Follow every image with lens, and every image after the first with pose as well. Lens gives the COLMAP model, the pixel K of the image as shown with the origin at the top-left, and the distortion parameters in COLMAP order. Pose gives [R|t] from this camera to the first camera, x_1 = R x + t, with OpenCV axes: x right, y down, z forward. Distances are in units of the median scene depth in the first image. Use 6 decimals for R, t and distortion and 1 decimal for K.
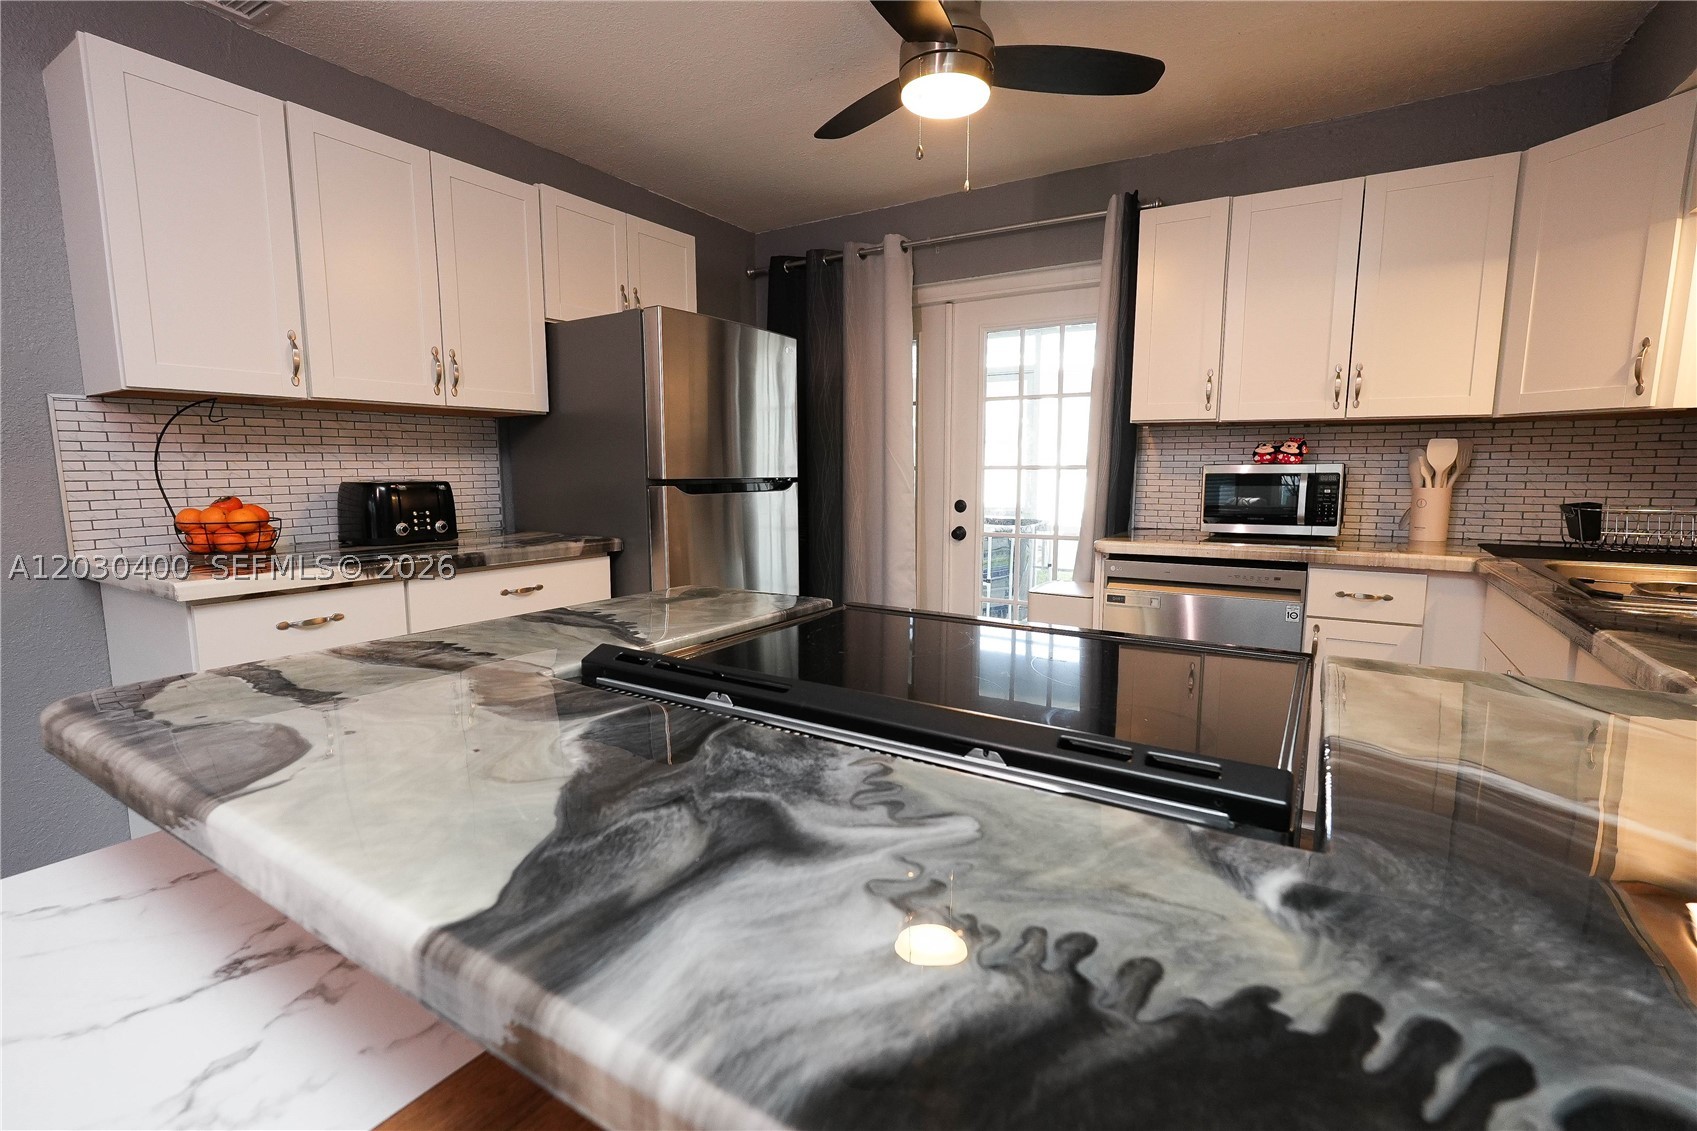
lens RADIAL K [[771.1, 0, 847.4], [0, 771.1, 566.3], [0, 0, 1]] dist [-0.022566, 0.010762]
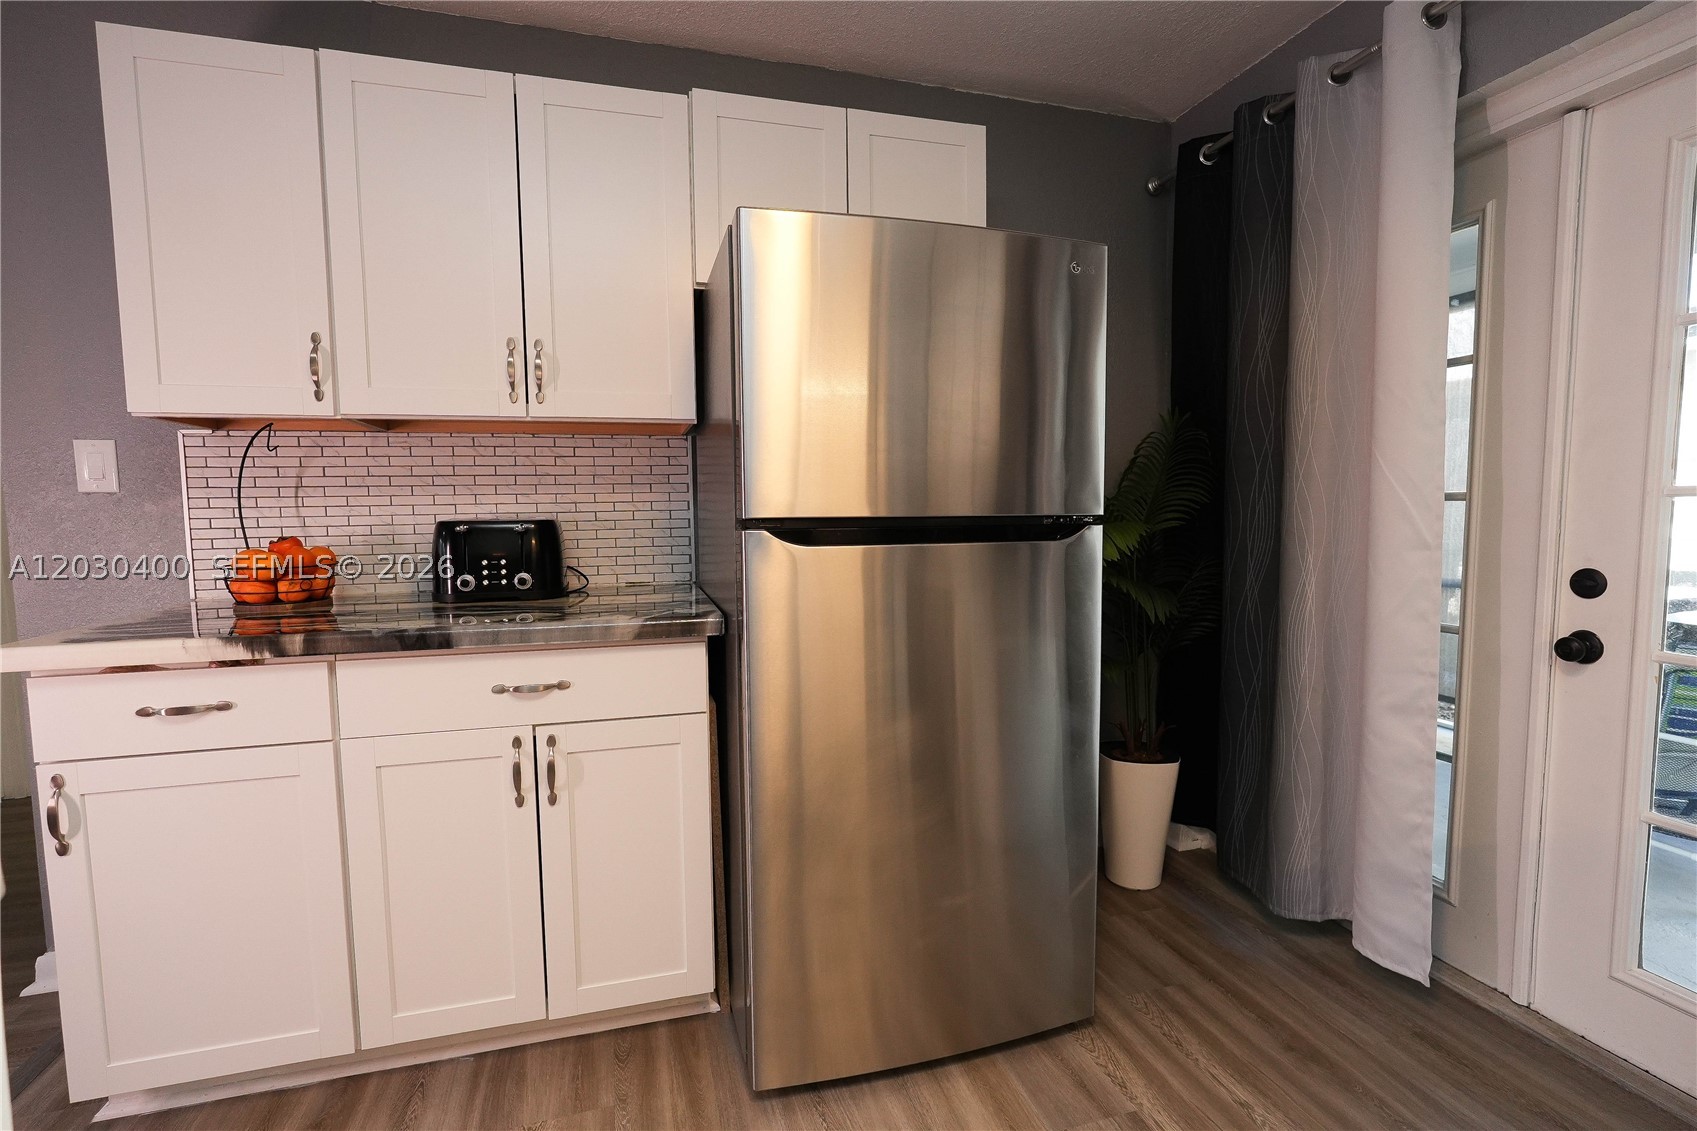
lens RADIAL K [[779.4, 0, 836.0], [0, 779.4, 565.7], [0, 0, 1]] dist [-0.027917, 0.010724]
pose [[0.739312, 0.044247, -0.671907, 0.187256], [-0.076865, 0.996862, -0.018929, -0.072683], [0.668961, 0.065641, 0.740393, 0.622969]]
